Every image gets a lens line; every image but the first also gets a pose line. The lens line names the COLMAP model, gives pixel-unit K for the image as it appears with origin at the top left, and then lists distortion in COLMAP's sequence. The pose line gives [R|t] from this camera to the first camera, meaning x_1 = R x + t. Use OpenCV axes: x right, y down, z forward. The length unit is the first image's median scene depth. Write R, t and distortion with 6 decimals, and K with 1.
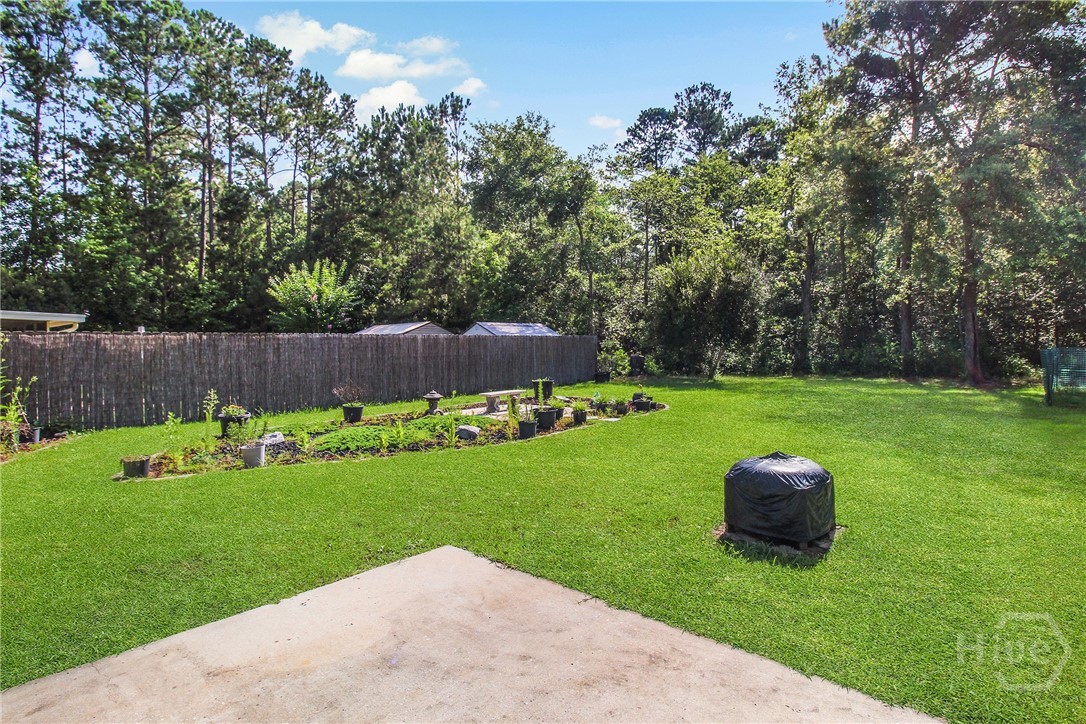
lens RADIAL K [[518.1, 0, 548.5], [0, 518.1, 345.6], [0, 0, 1]] dist [0.010304, -0.017179]
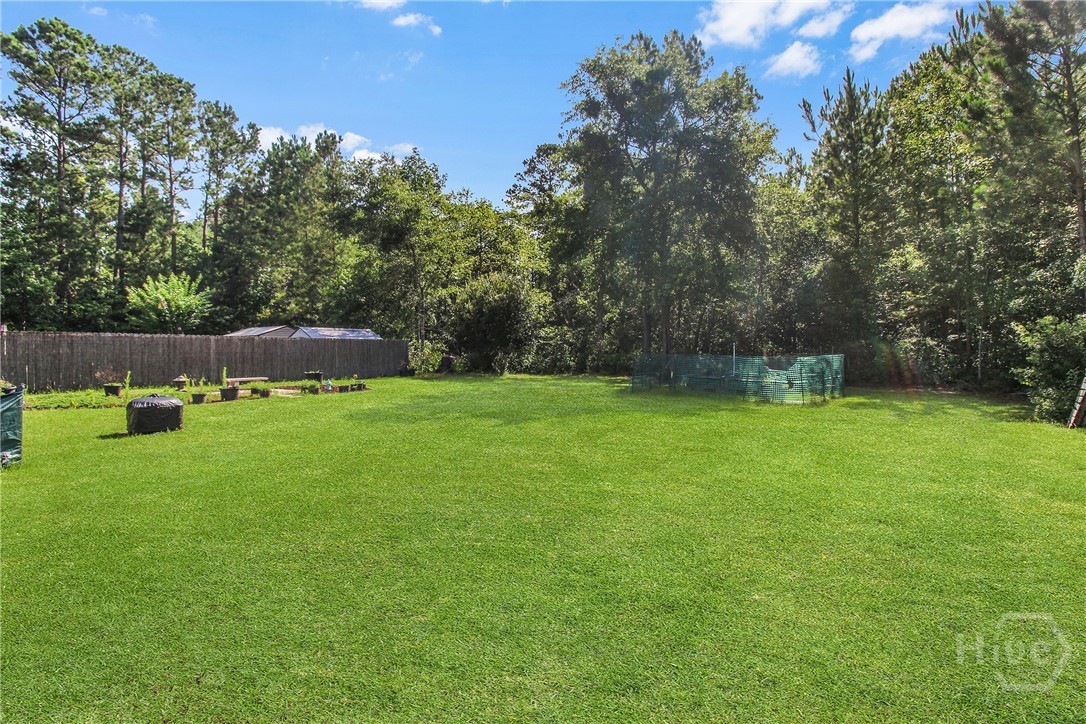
lens RADIAL K [[478.4, 0, 537.6], [0, 478.4, 354.4], [0, 0, 1]] dist [-0.027405, -0.000695]
pose [[0.995857, 0.016015, 0.089511, 0.297630], [-0.016745, 0.999832, 0.007419, 0.002357], [-0.089378, -0.008887, 0.995958, -0.161890]]
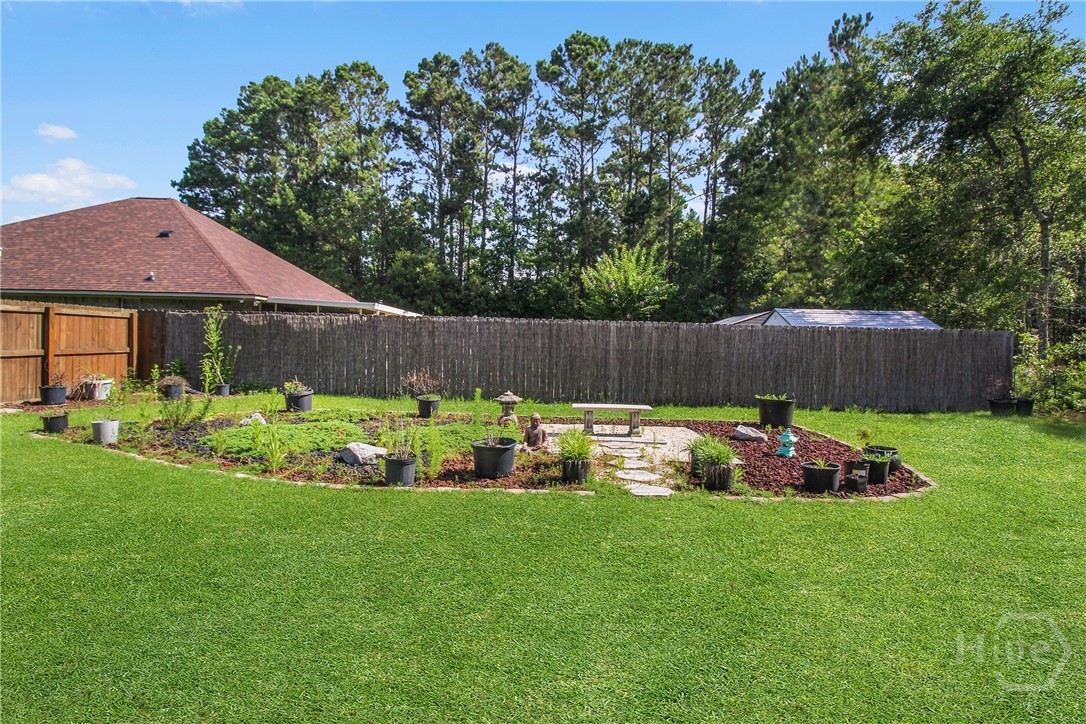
lens RADIAL K [[509.0, 0, 551.9], [0, 509.0, 357.8], [0, 0, 1]] dist [-0.002576, -0.019092]
pose [[0.649921, 0.055331, -0.757985, 0.179911], [-0.034283, 0.998465, 0.043489, 0.002669], [0.759228, -0.002279, 0.650821, 0.281077]]
